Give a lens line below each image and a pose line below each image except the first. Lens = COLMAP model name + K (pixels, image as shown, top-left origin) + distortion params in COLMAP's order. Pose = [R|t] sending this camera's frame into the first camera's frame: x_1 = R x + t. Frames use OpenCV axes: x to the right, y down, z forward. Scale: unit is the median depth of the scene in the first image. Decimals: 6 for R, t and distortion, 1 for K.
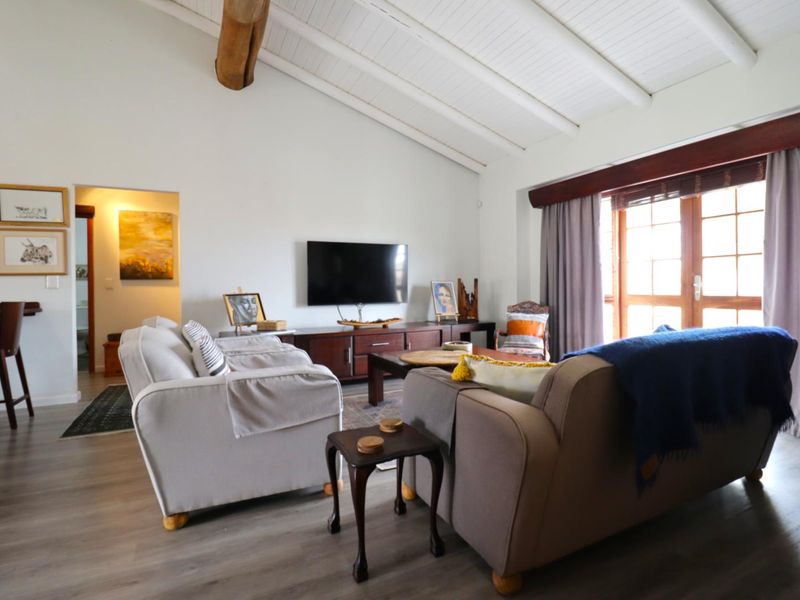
lens RADIAL K [[413.5, 0, 406.4], [0, 413.5, 288.7], [0, 0, 1]] dist [0.001745, -0.013572]
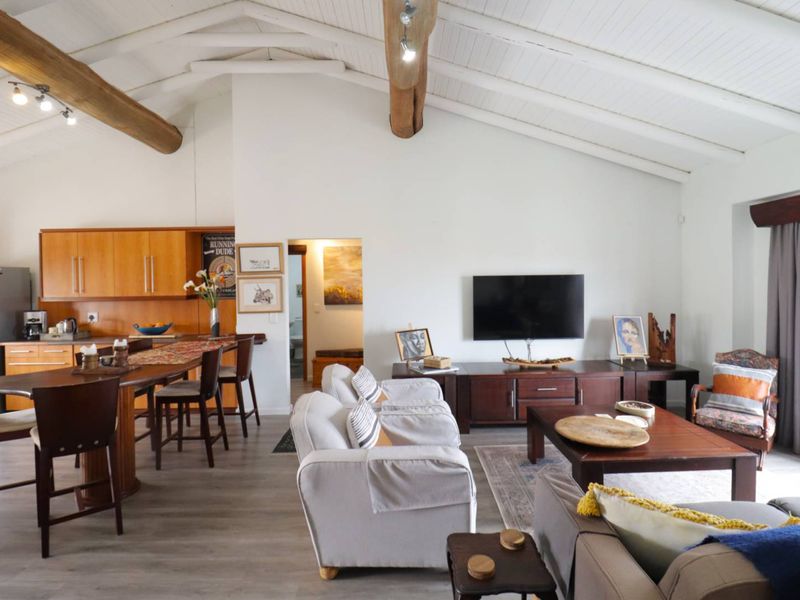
lens RADIAL K [[422.3, 0, 410.5], [0, 422.3, 282.6], [0, 0, 1]] dist [0.003039, -0.015494]
pose [[0.900240, 0.002552, -0.435386, 0.075936], [0.002981, 0.999923, 0.012025, -0.120826], [0.435383, -0.012123, 0.900164, 0.009558]]
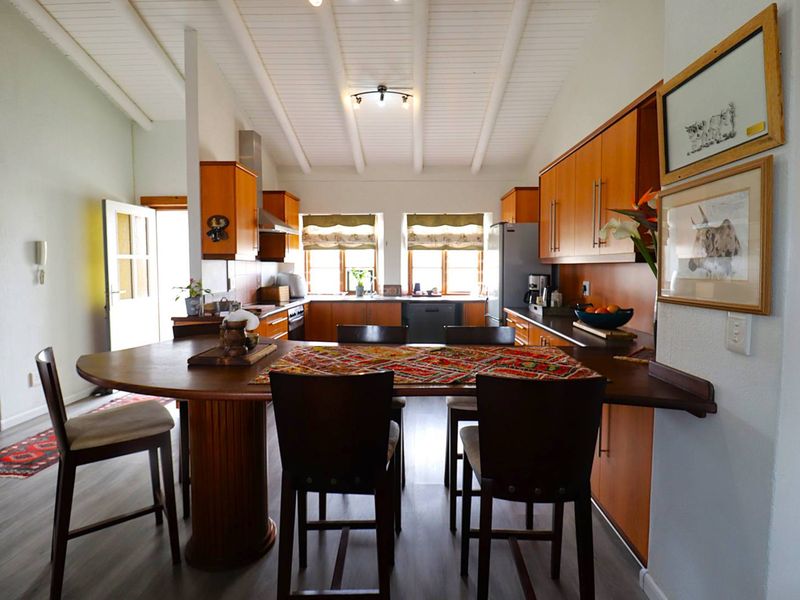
lens RADIAL K [[413.5, 0, 406.4], [0, 413.5, 288.7], [0, 0, 1]] dist [0.001745, -0.013572]
pose [[-0.479798, 0.058127, -0.875451, -0.394472], [0.000693, 0.997828, 0.065872, -0.062093], [0.877378, 0.030999, -0.478797, 0.796909]]
